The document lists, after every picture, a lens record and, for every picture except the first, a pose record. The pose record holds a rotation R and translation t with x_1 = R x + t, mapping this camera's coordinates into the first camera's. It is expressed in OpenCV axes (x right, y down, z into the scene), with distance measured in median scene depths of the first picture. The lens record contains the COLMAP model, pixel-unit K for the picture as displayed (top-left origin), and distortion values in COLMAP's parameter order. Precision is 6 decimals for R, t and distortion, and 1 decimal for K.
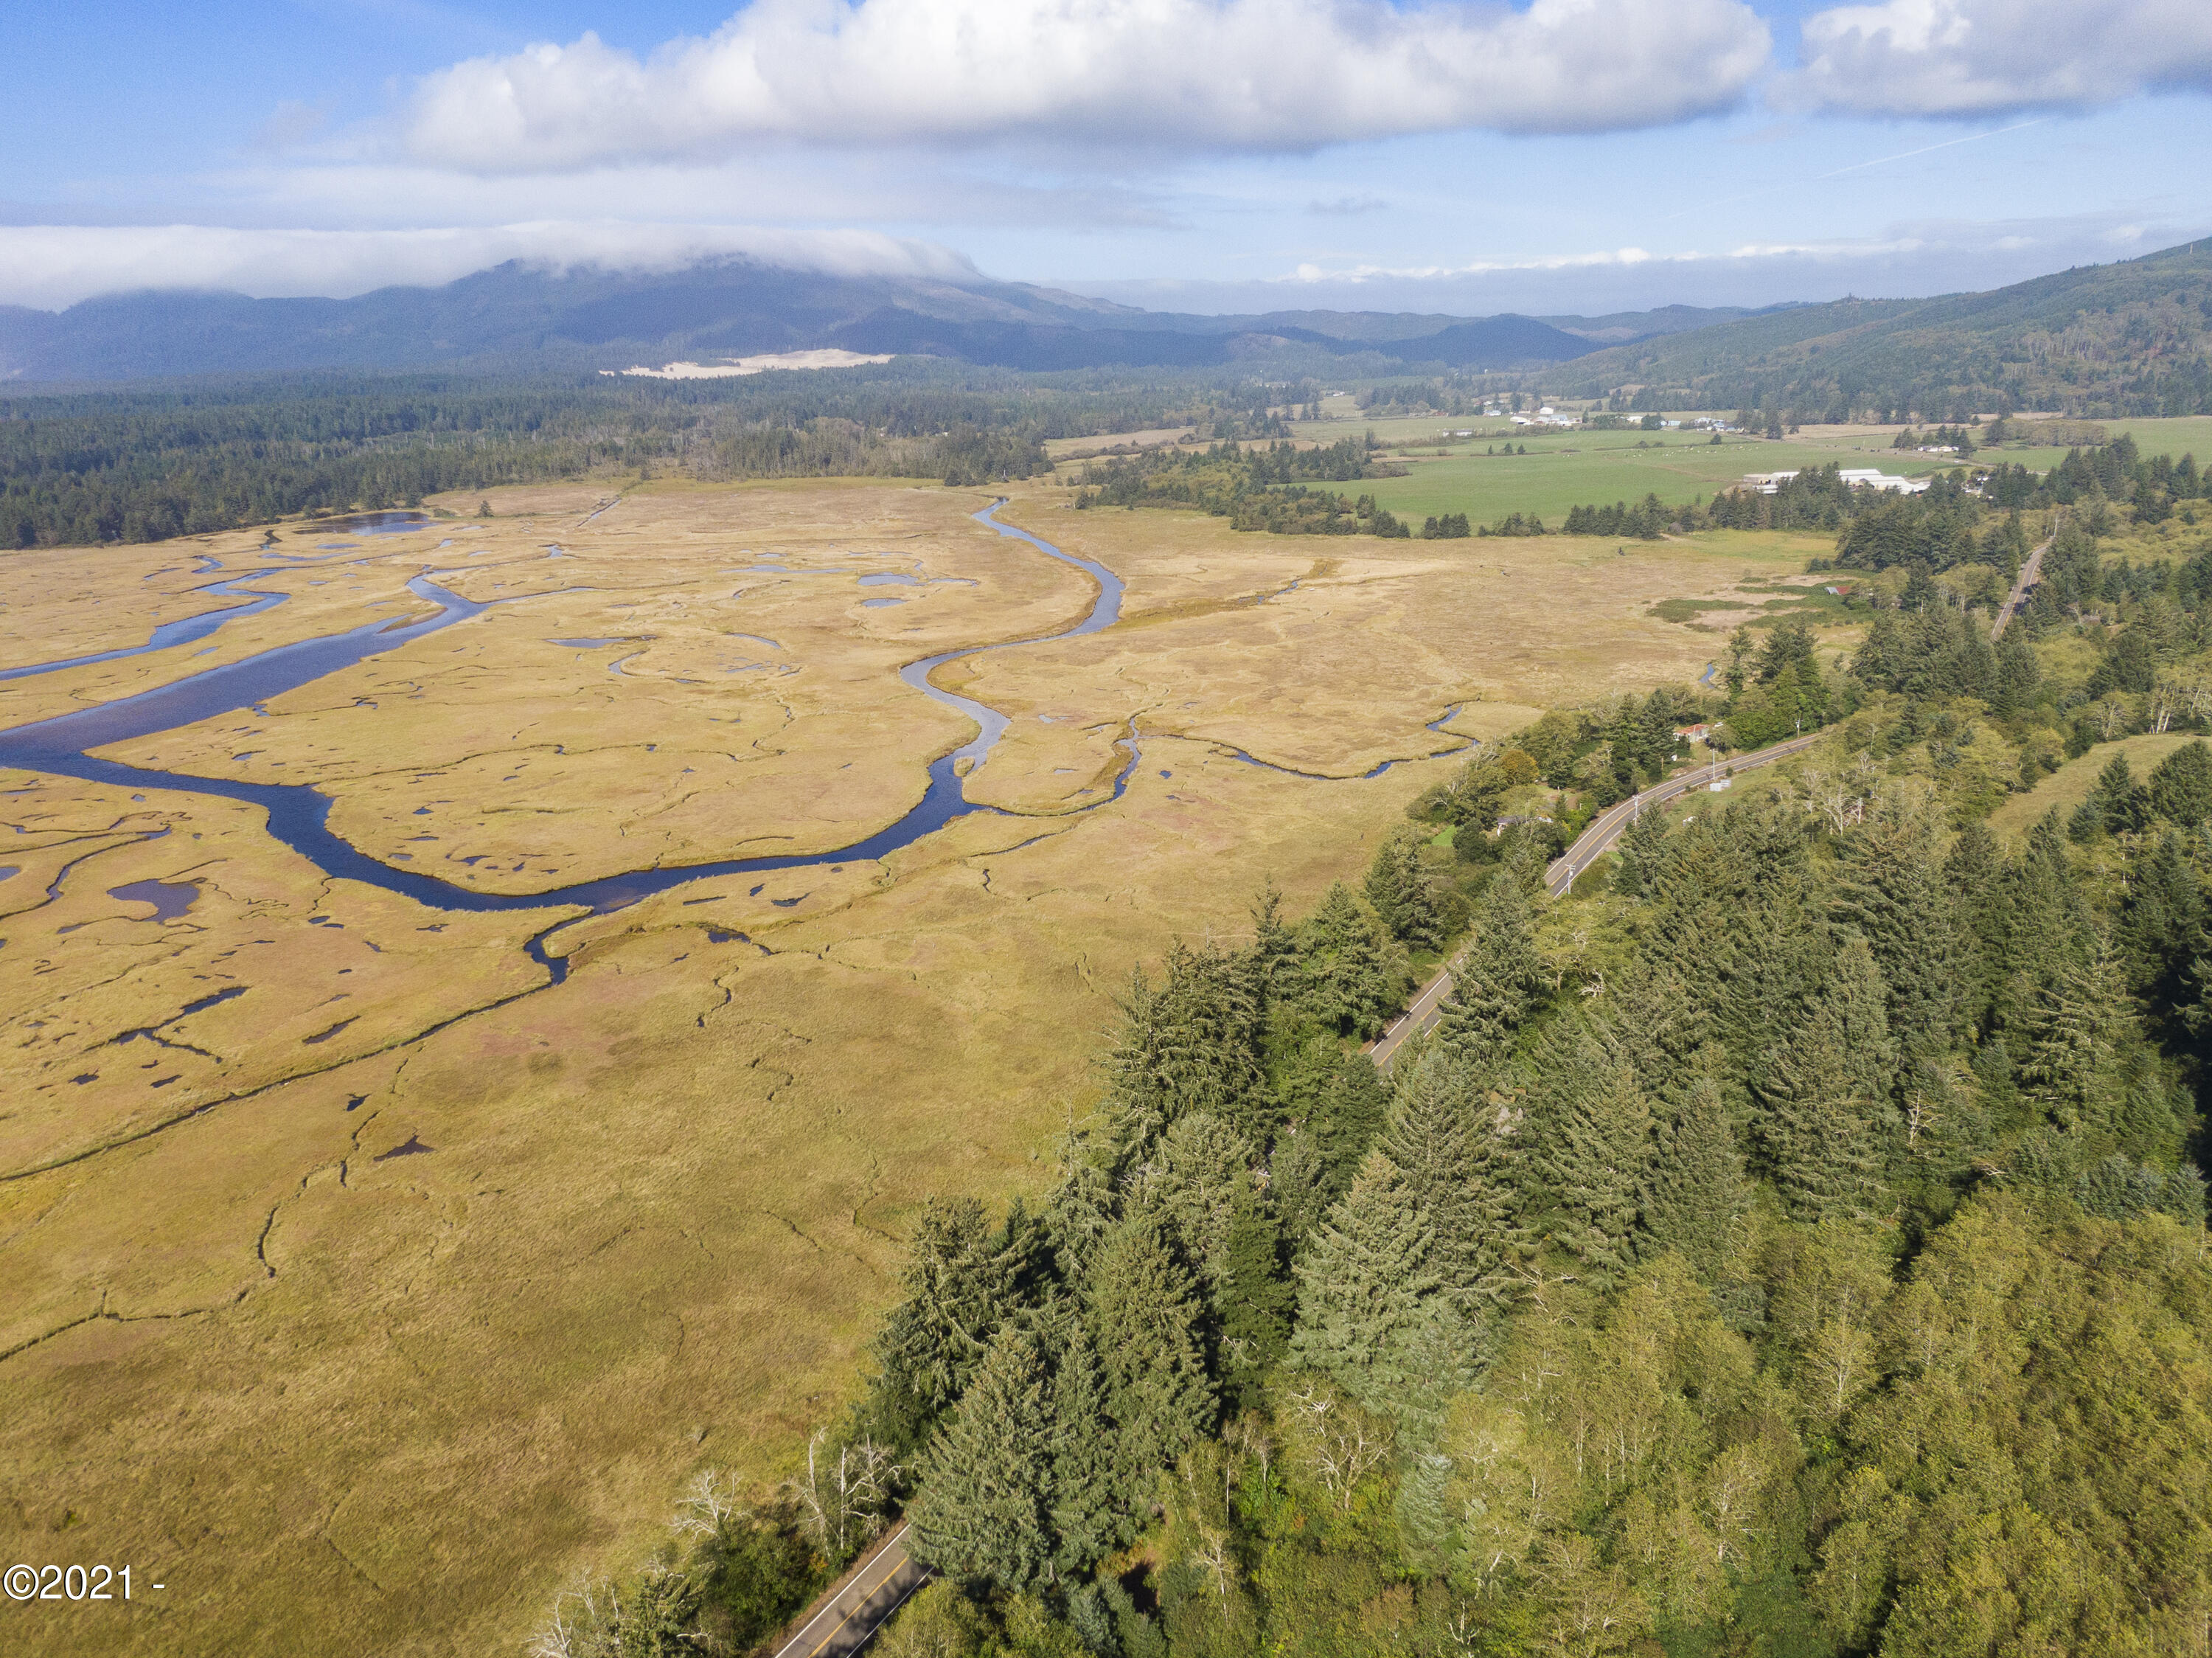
lens RADIAL K [[1594.2, 0, 1102.8], [0, 1594.2, 847.9], [0, 0, 1]] dist [0.042635, -0.060410]
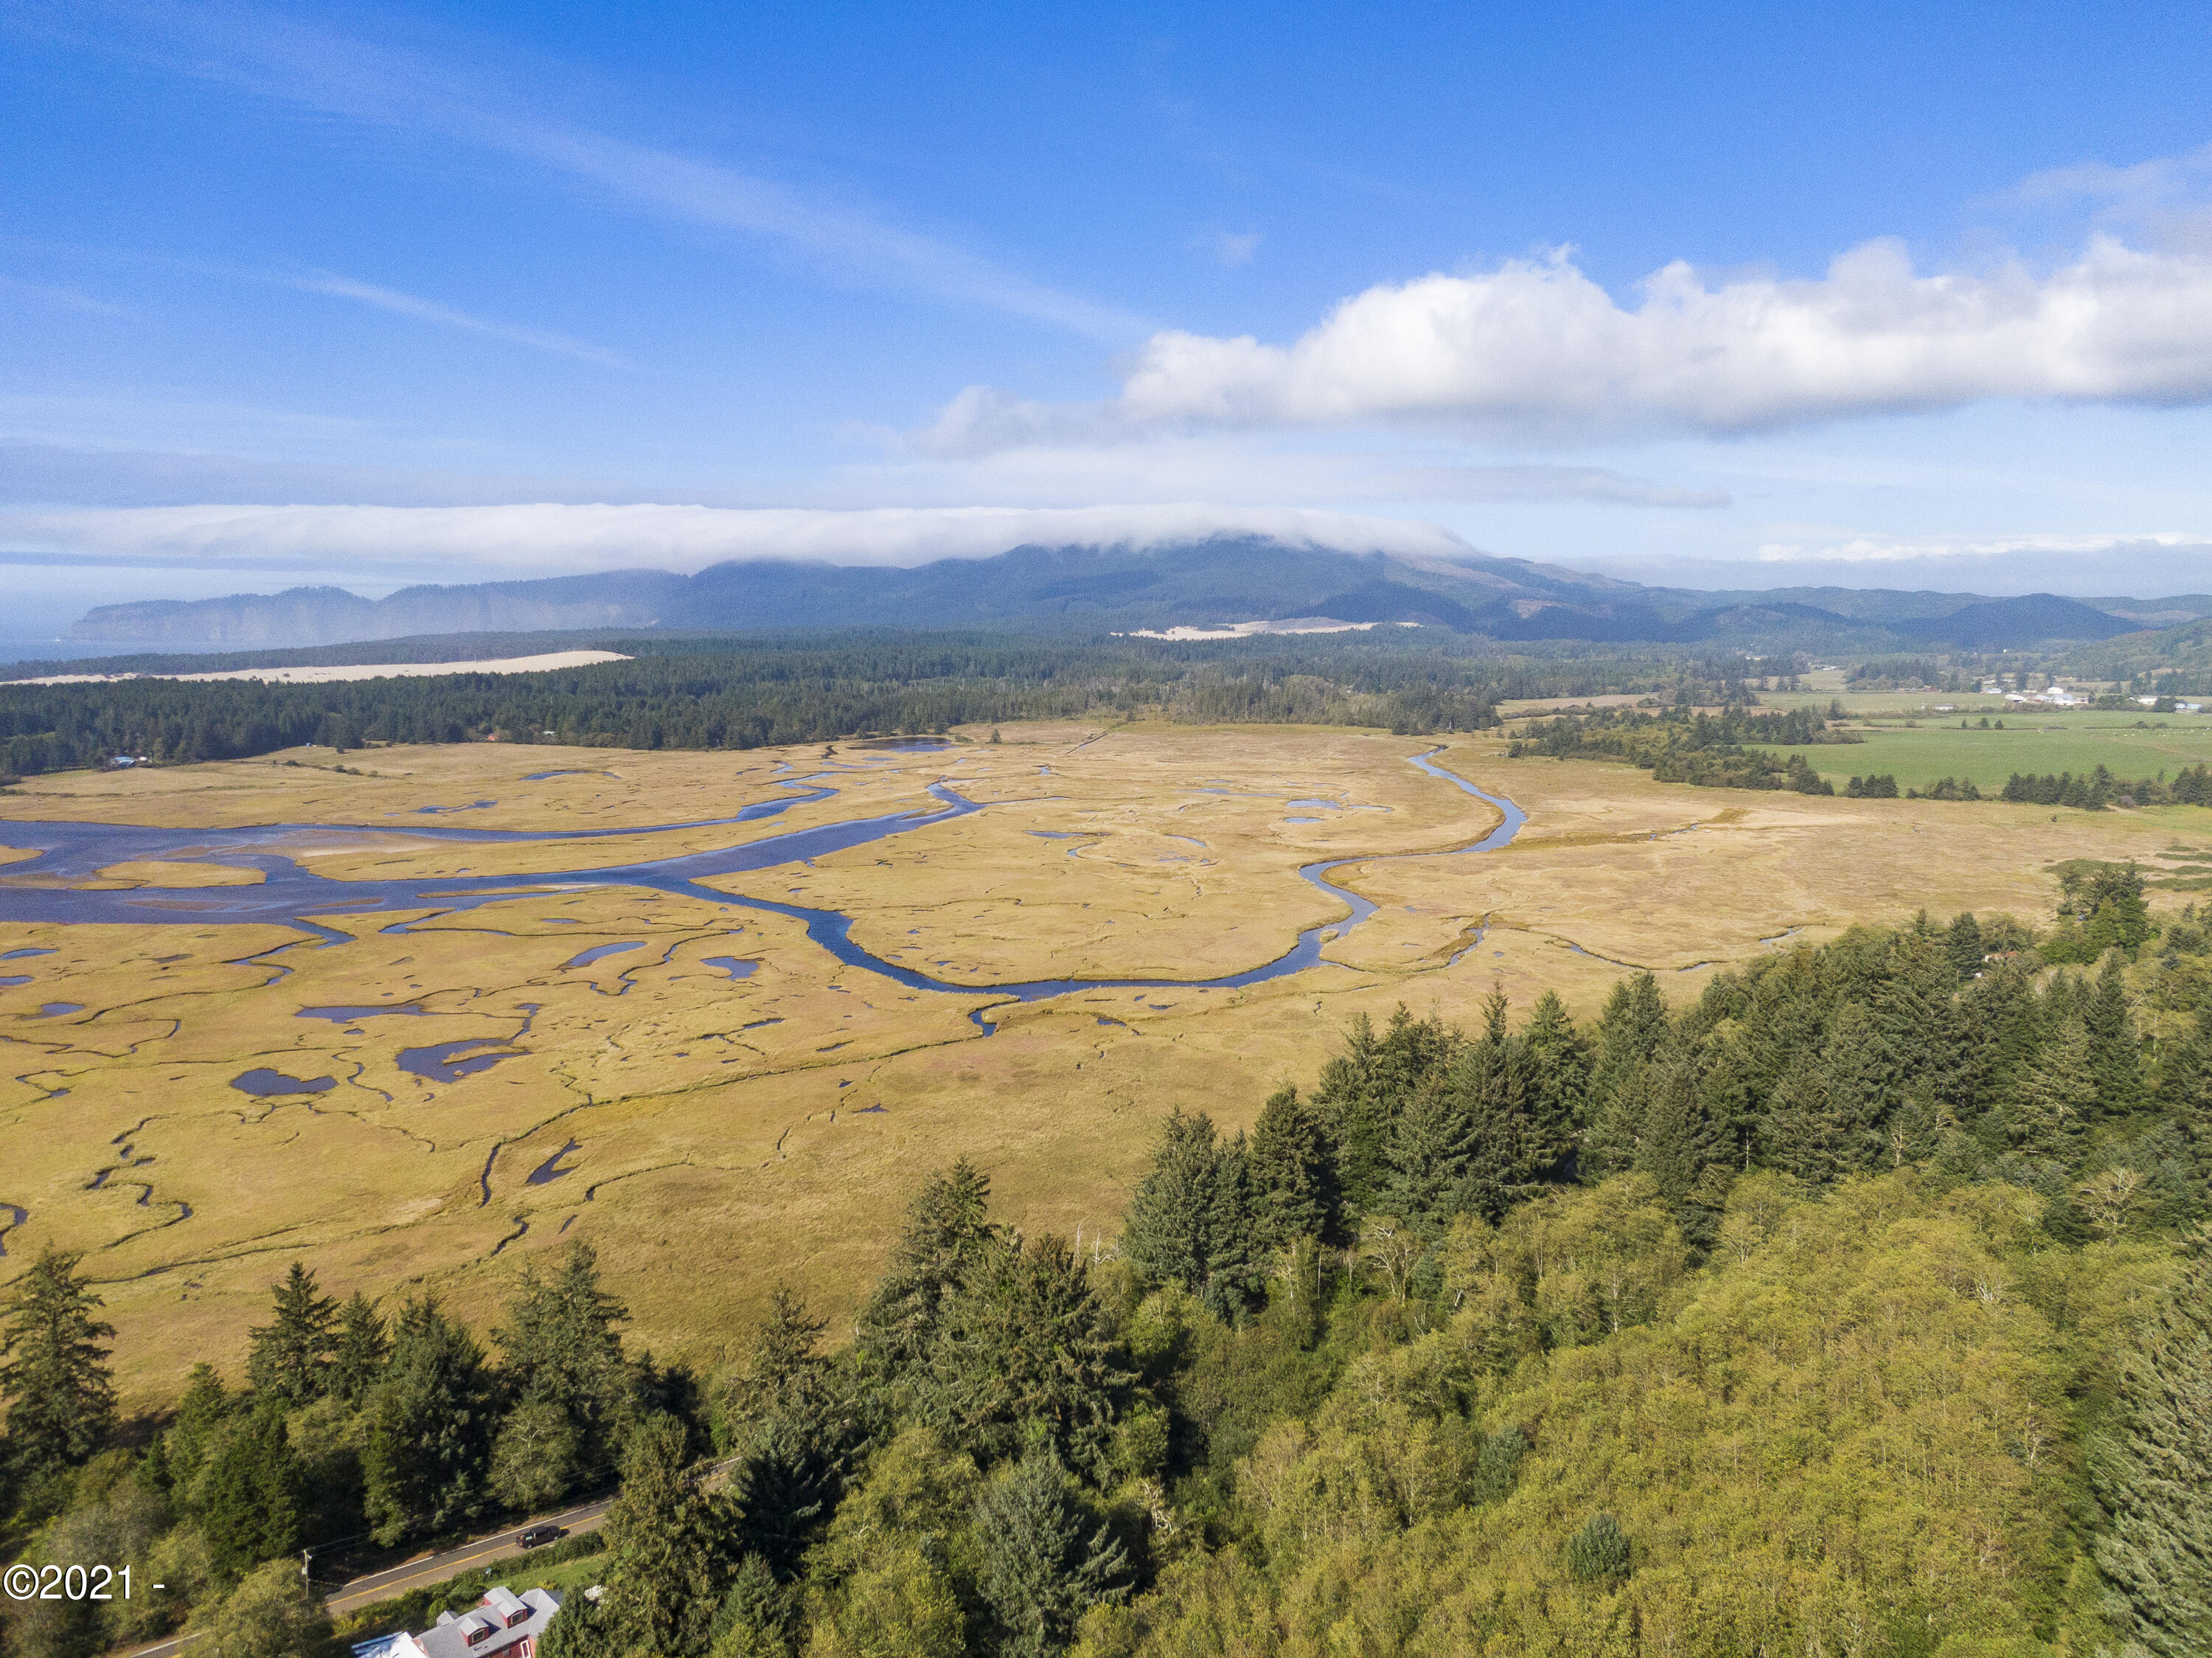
lens RADIAL K [[1594.2, 0, 1103.6], [0, 1594.2, 835.4], [0, 0, 1]] dist [0.042635, -0.060410]
pose [[0.954939, 0.058729, -0.290935, 0.064361], [-0.106446, 0.982786, -0.151003, 0.049637], [0.277058, 0.175167, 0.944751, -0.132489]]
